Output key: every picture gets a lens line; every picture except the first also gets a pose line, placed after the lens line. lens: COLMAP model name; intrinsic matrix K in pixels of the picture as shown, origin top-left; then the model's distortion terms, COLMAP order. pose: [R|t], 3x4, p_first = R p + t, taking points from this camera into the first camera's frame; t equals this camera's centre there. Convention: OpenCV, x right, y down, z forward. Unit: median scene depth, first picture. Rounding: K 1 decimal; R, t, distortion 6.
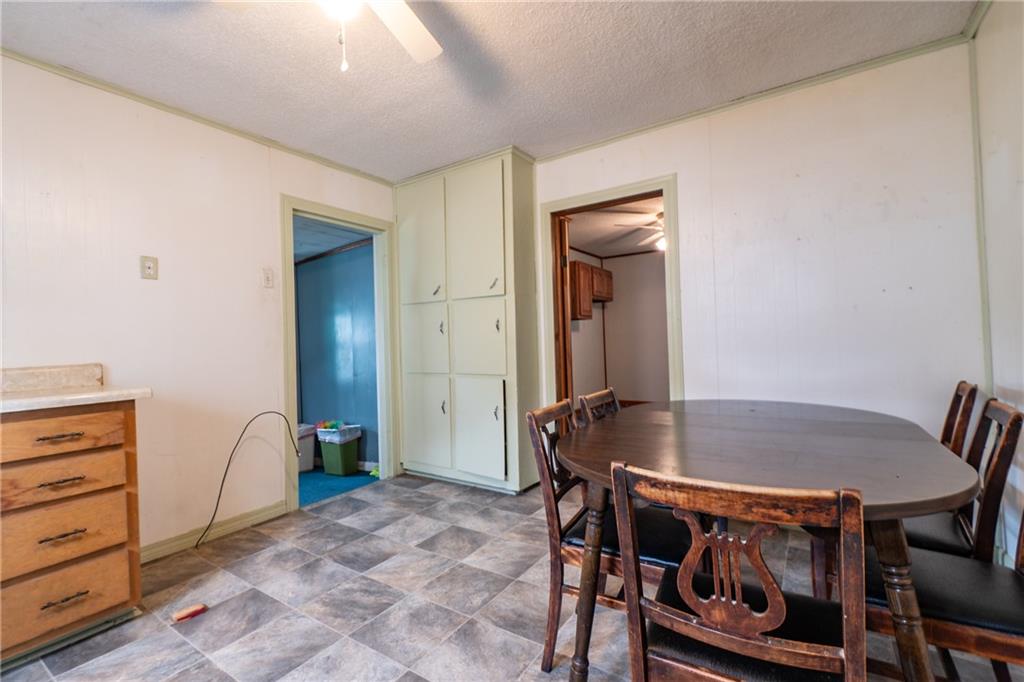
lens RADIAL K [[453.2, 0, 503.3], [0, 453.2, 338.2], [0, 0, 1]] dist [0.001720, -0.000451]
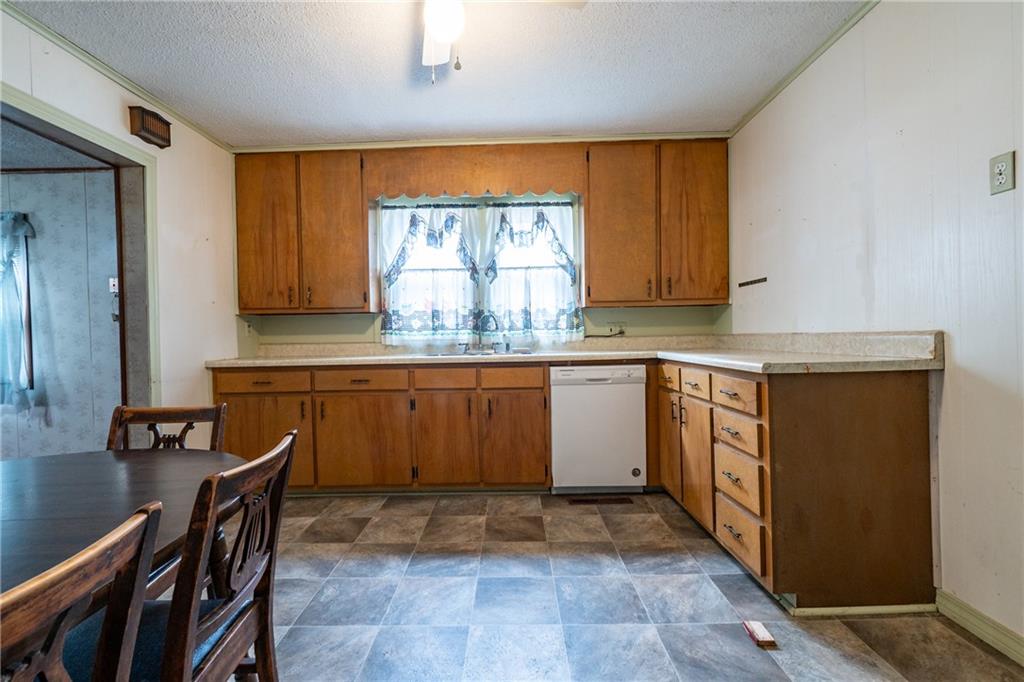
lens RADIAL K [[458.8, 0, 512.0], [0, 458.8, 341.0], [0, 0, 1]] dist [-0.021159, -0.000190]
pose [[-0.836503, 0.059617, -0.544710, 0.120434], [0.056178, 0.998156, 0.022974, 0.020445], [0.545075, -0.011382, -0.838310, 1.539592]]
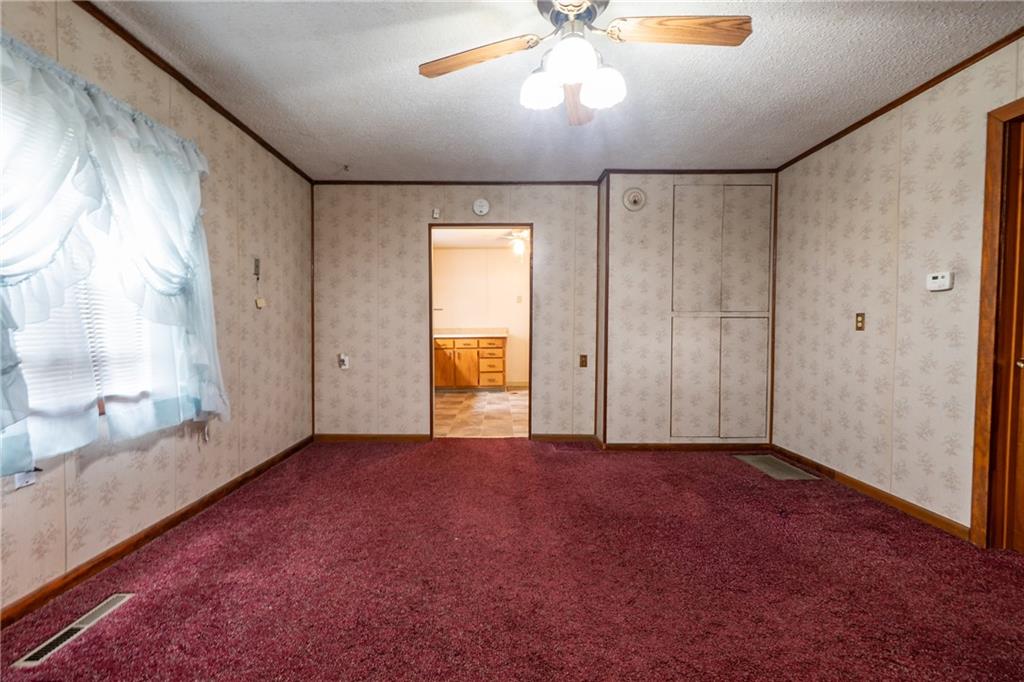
lens RADIAL K [[453.2, 0, 503.3], [0, 453.2, 338.2], [0, 0, 1]] dist [0.001720, -0.000451]
pose [[0.548799, 0.060079, -0.833792, 2.612225], [-0.004175, 0.997599, 0.069135, -0.137496], [0.835944, -0.034460, 0.547732, -1.252939]]
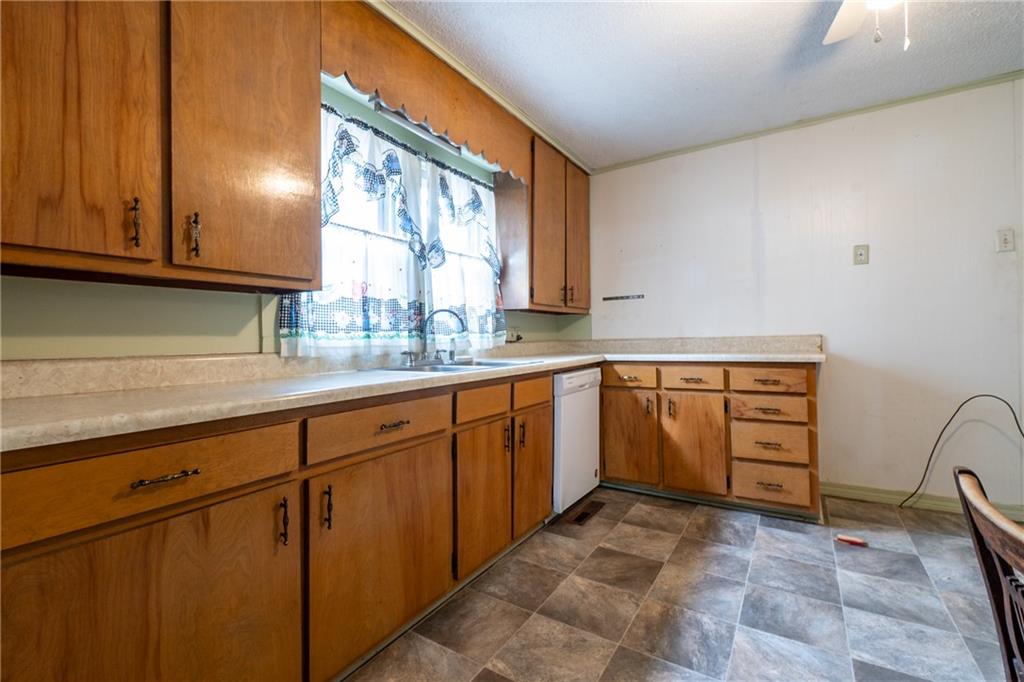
lens RADIAL K [[453.2, 0, 503.3], [0, 453.2, 338.2], [0, 0, 1]] dist [0.001720, -0.000451]
pose [[0.021824, 0.036499, -0.999095, 0.514104], [0.029595, 0.998872, 0.037137, -0.013099], [0.999324, -0.030378, 0.020719, 0.057873]]
